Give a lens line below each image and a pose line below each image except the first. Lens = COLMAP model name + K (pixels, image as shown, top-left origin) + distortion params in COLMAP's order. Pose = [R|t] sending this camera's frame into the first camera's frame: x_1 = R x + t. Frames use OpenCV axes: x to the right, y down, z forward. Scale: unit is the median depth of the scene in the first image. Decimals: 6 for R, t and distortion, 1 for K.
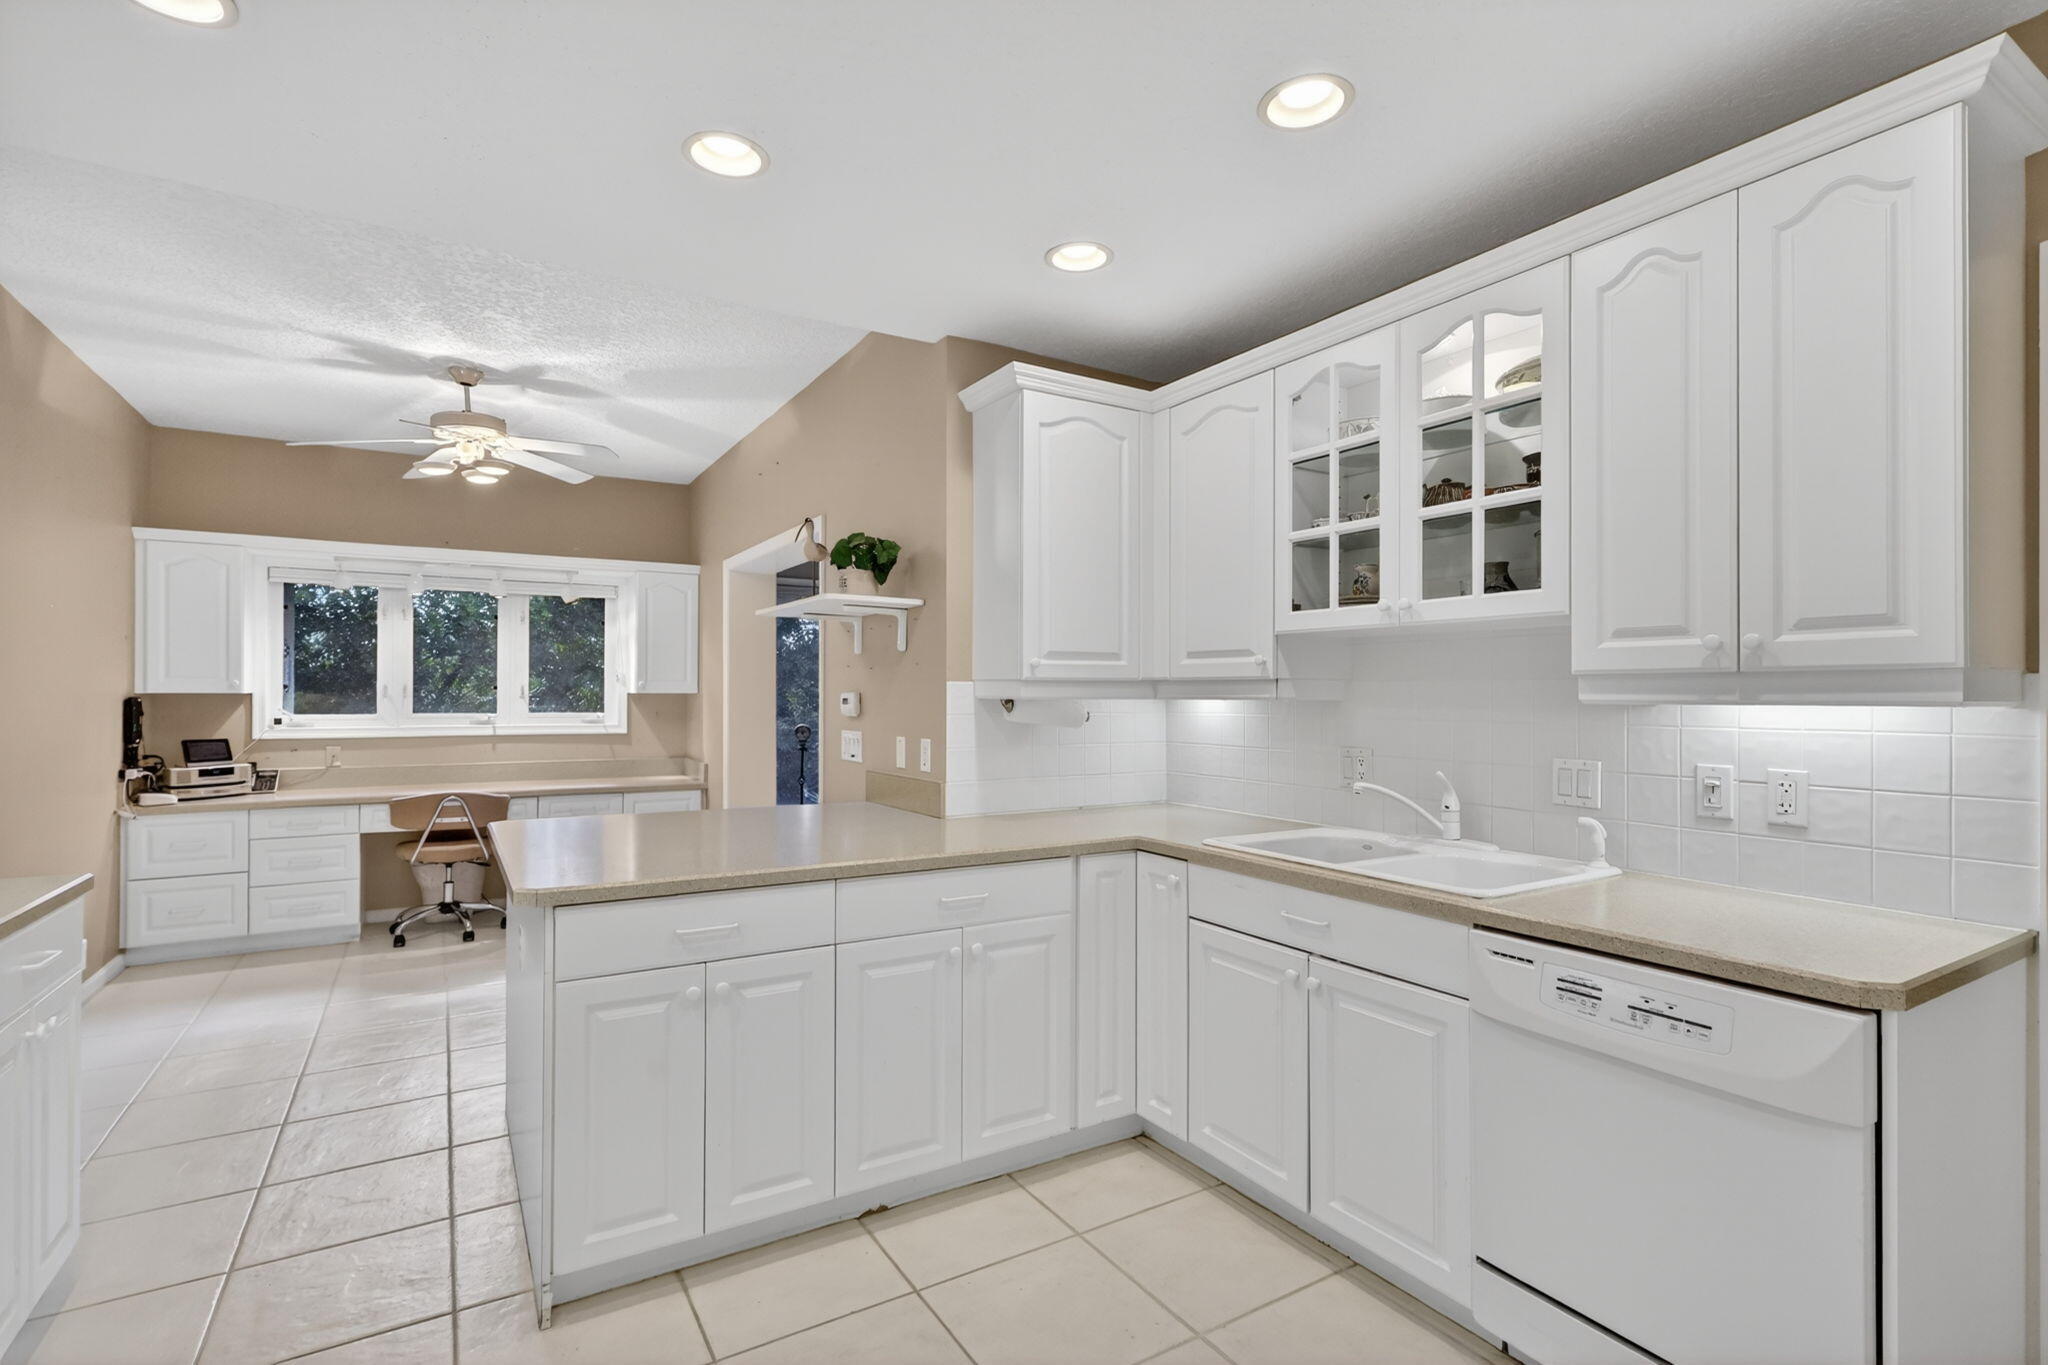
lens RADIAL K [[956.4, 0, 1018.4], [0, 956.4, 692.9], [0, 0, 1]] dist [0.001804, 0.001458]
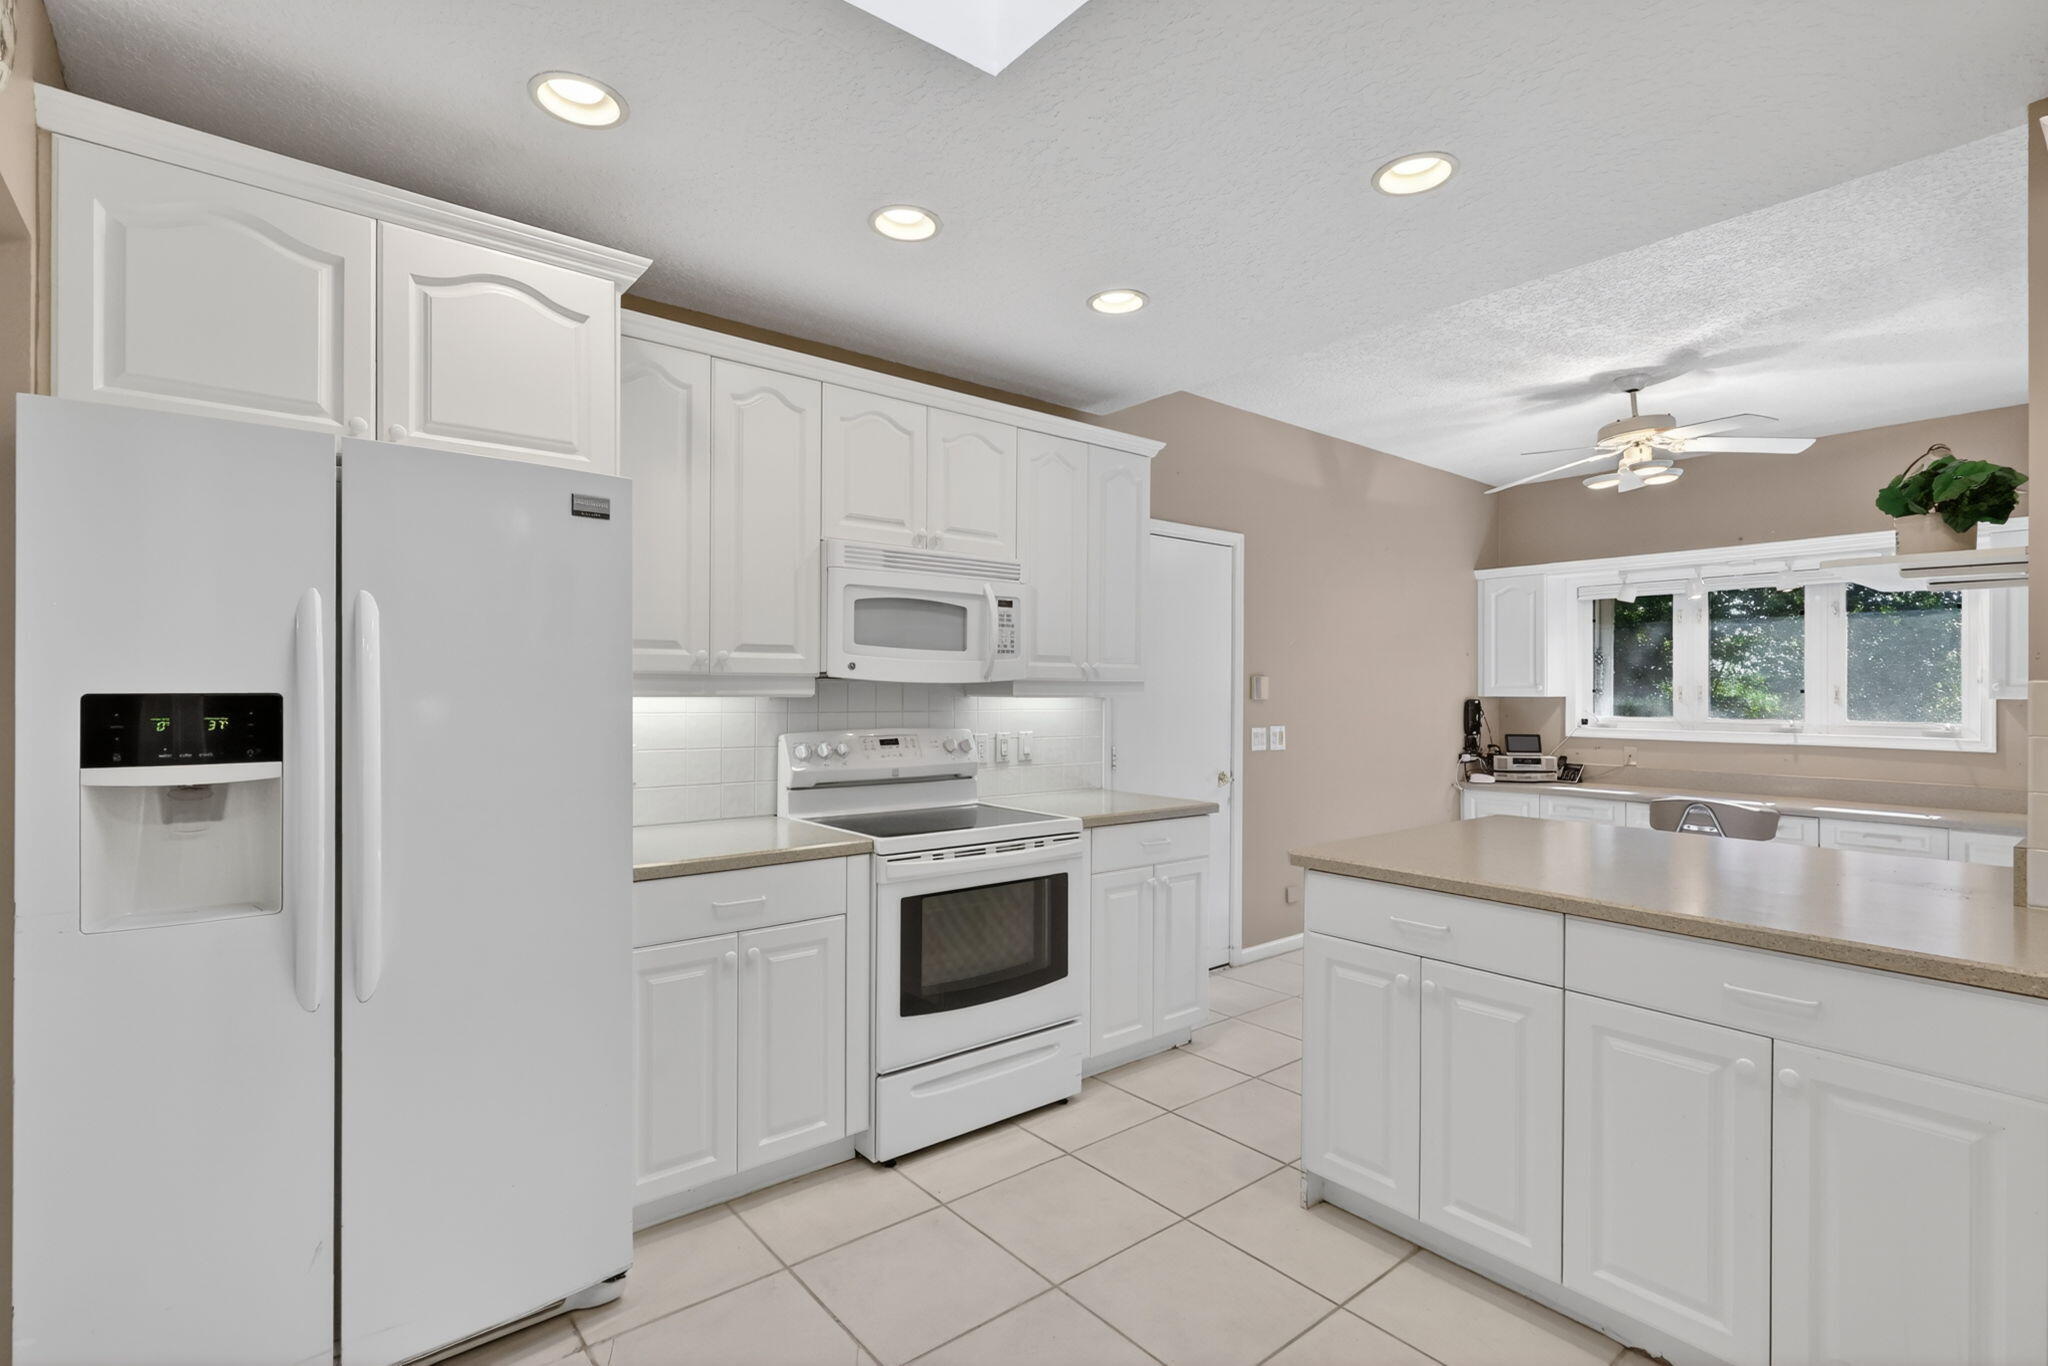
lens RADIAL K [[956.4, 0, 1016.4], [0, 956.4, 692.8], [0, 0, 1]] dist [0.001804, 0.001458]
pose [[0.135106, -0.001687, -0.990830, 0.286094], [-0.002914, 0.999994, -0.002100, -0.000277], [0.990827, 0.003171, 0.135101, 0.190383]]
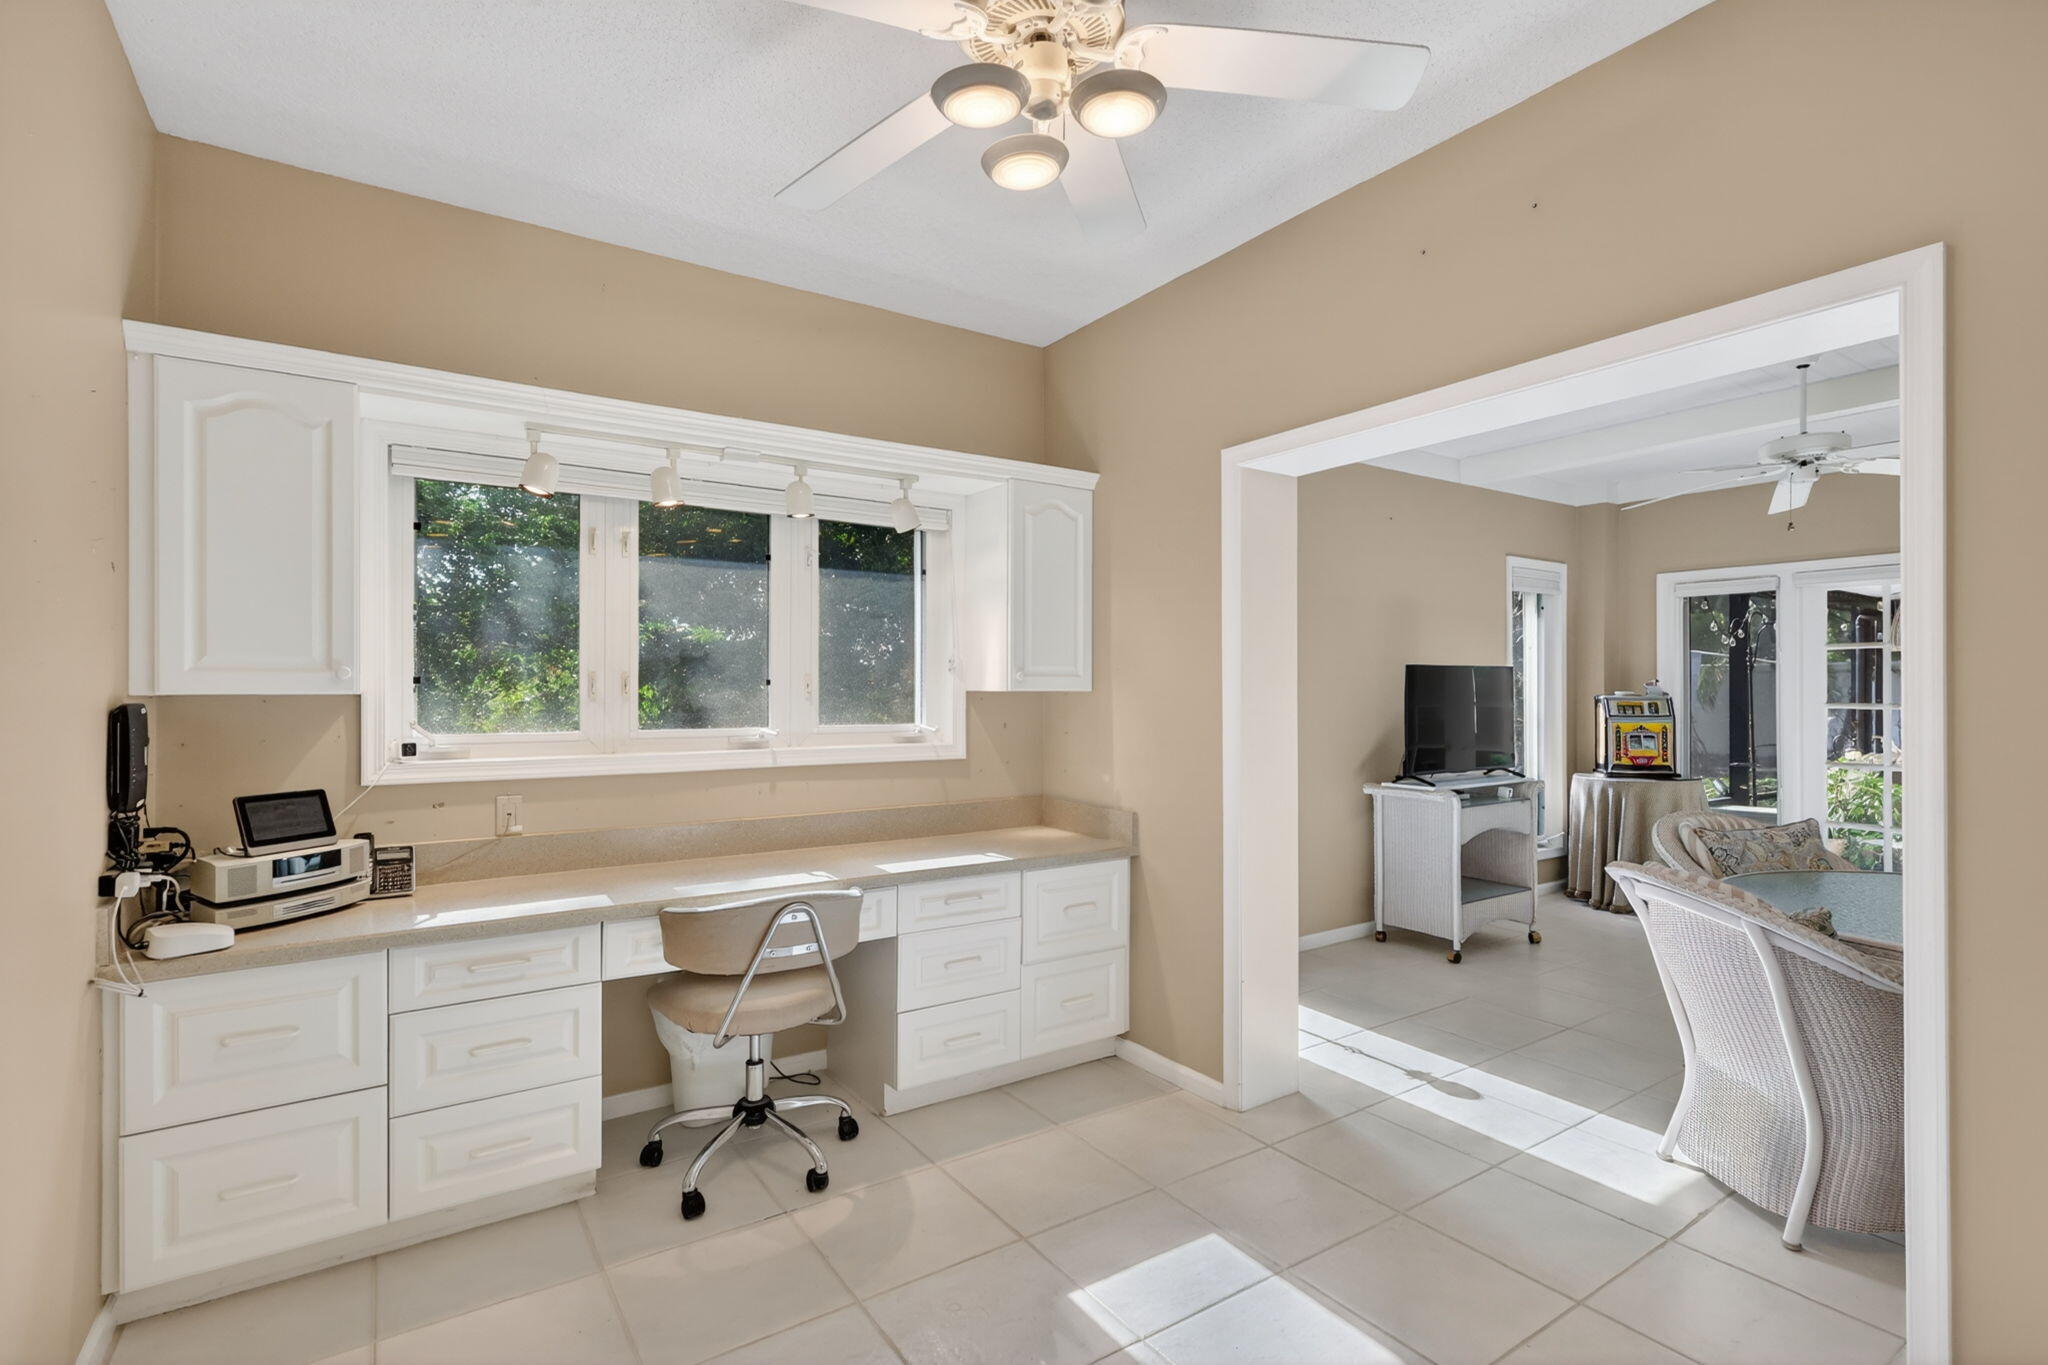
lens RADIAL K [[956.4, 0, 1015.2], [0, 956.4, 687.1], [0, 0, 1]] dist [0.001804, 0.001458]
pose [[0.999128, -0.004436, 0.041526, -0.513181], [0.004500, 0.999989, -0.001438, -0.000997], [-0.041519, 0.001623, 0.999136, 0.521145]]
